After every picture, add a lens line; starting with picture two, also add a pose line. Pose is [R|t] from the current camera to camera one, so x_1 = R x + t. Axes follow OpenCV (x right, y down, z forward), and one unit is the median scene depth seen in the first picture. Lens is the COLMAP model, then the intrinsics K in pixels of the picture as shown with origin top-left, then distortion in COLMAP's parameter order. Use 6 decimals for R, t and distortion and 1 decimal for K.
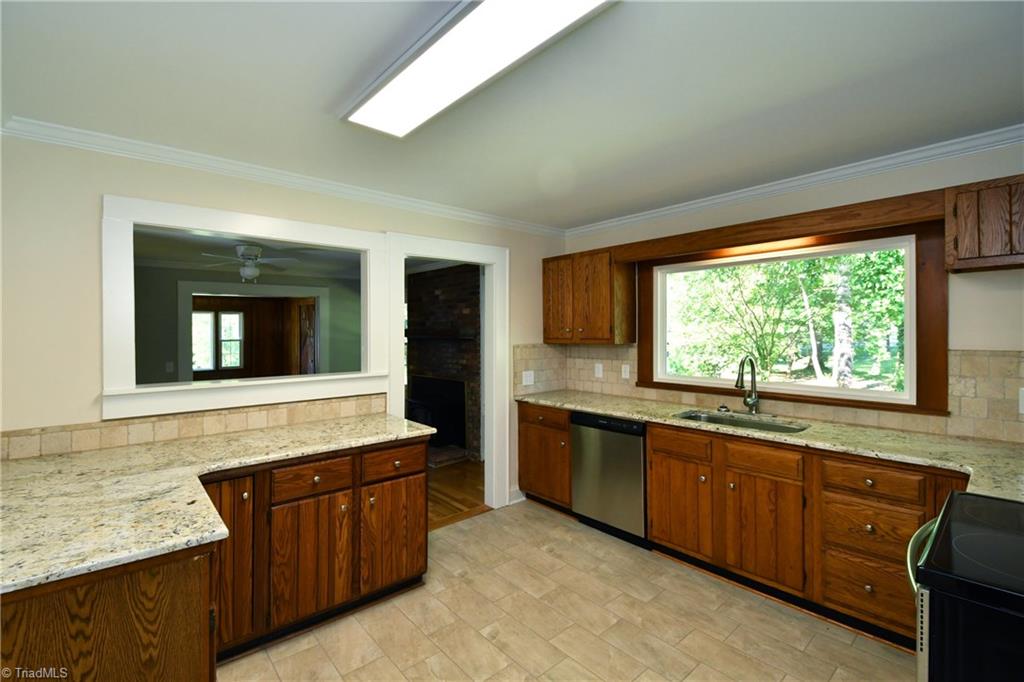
lens RADIAL K [[459.0, 0, 516.5], [0, 459.0, 333.0], [0, 0, 1]] dist [-0.003098, -0.004710]
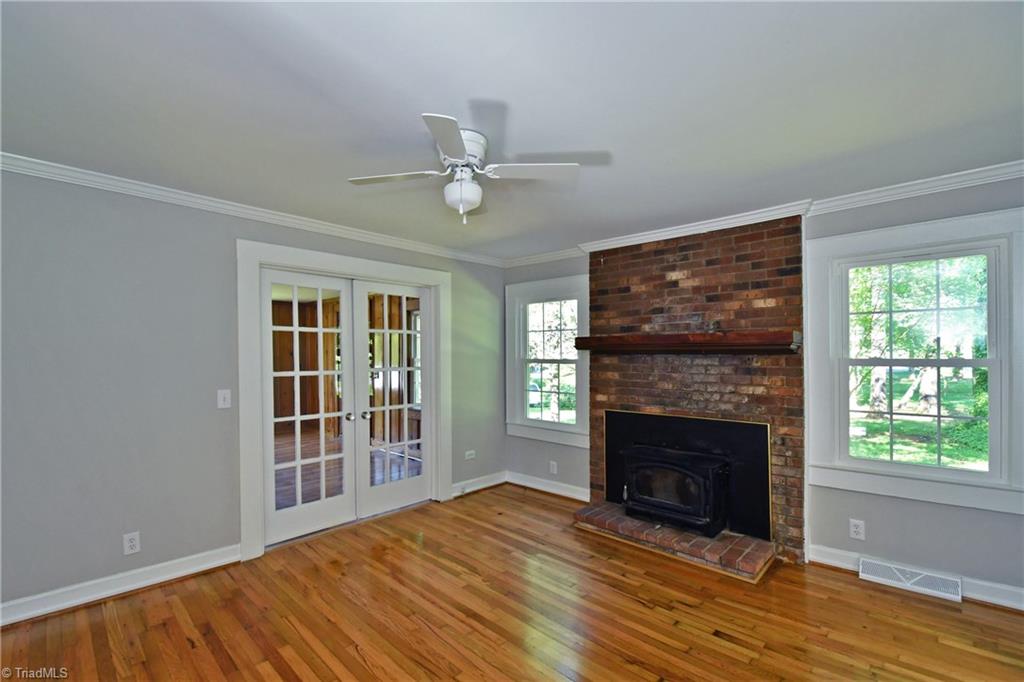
lens RADIAL K [[459.0, 0, 502.2], [0, 459.0, 359.6], [0, 0, 1]] dist [-0.003098, -0.004710]
pose [[0.997598, 0.004959, 0.069091, -0.765191], [-0.005287, 0.999976, 0.004571, 0.036534], [-0.069066, -0.004925, 0.997600, 0.703070]]
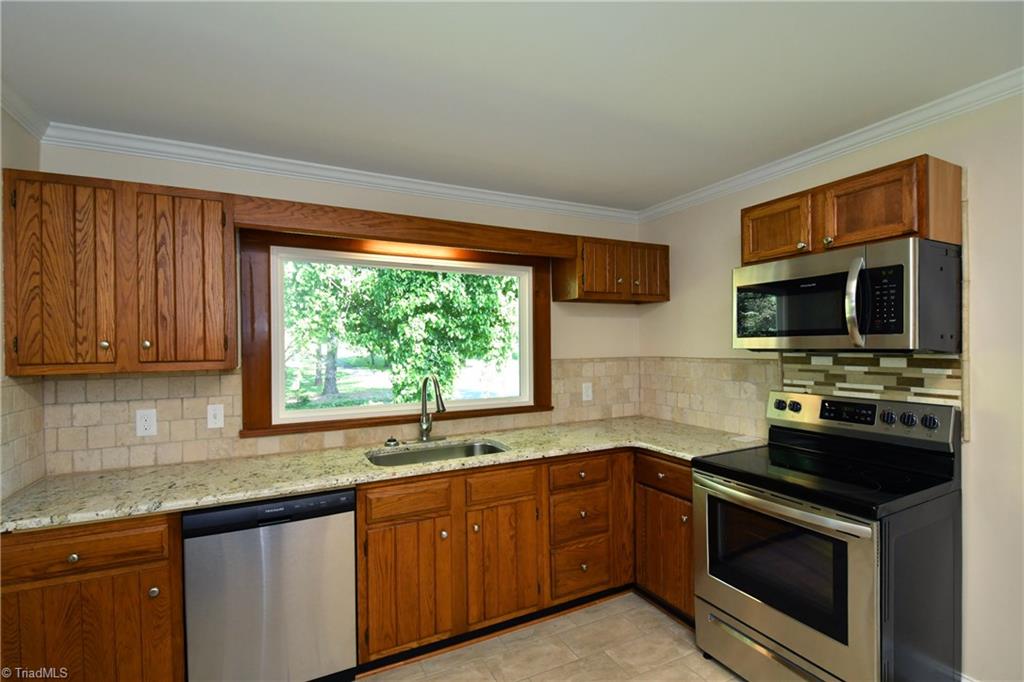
lens RADIAL K [[459.0, 0, 516.8], [0, 459.0, 347.0], [0, 0, 1]] dist [-0.003098, -0.004710]
pose [[0.252091, 0.000486, 0.967703, -0.244901], [0.010755, 0.999937, -0.003304, 0.003390], [-0.967644, 0.011241, 0.252070, 0.533200]]
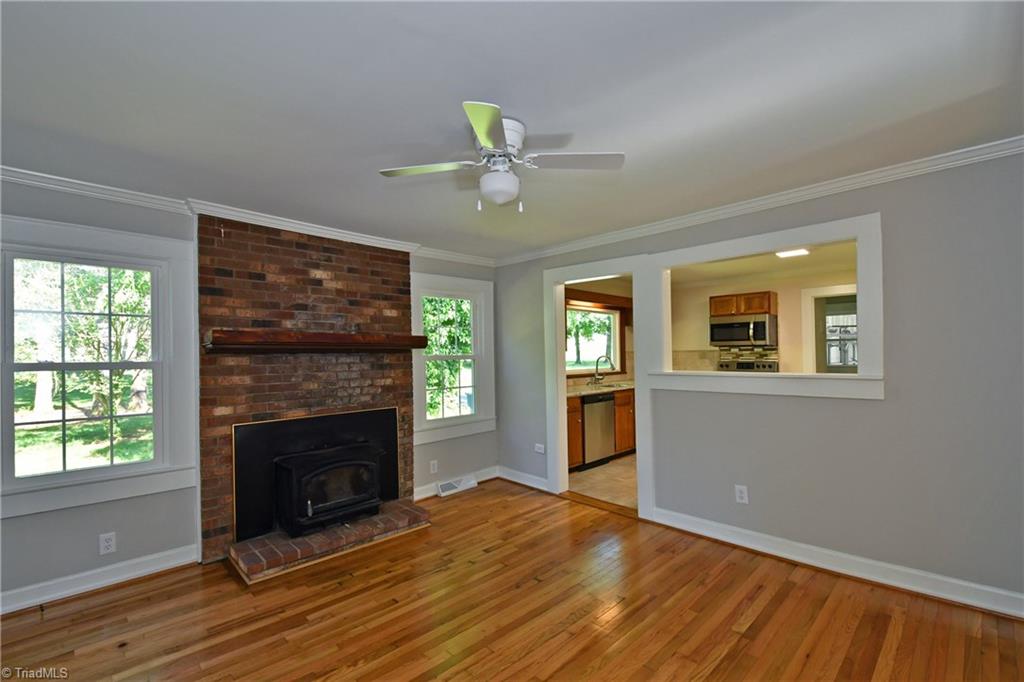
lens RADIAL K [[459.0, 0, 504.9], [0, 459.0, 339.2], [0, 0, 1]] dist [-0.003098, -0.004710]
pose [[-0.063584, 0.037478, 0.997273, -1.365909], [0.013483, 0.999236, -0.036692, 0.039404], [-0.997885, 0.011113, -0.064040, 1.371536]]
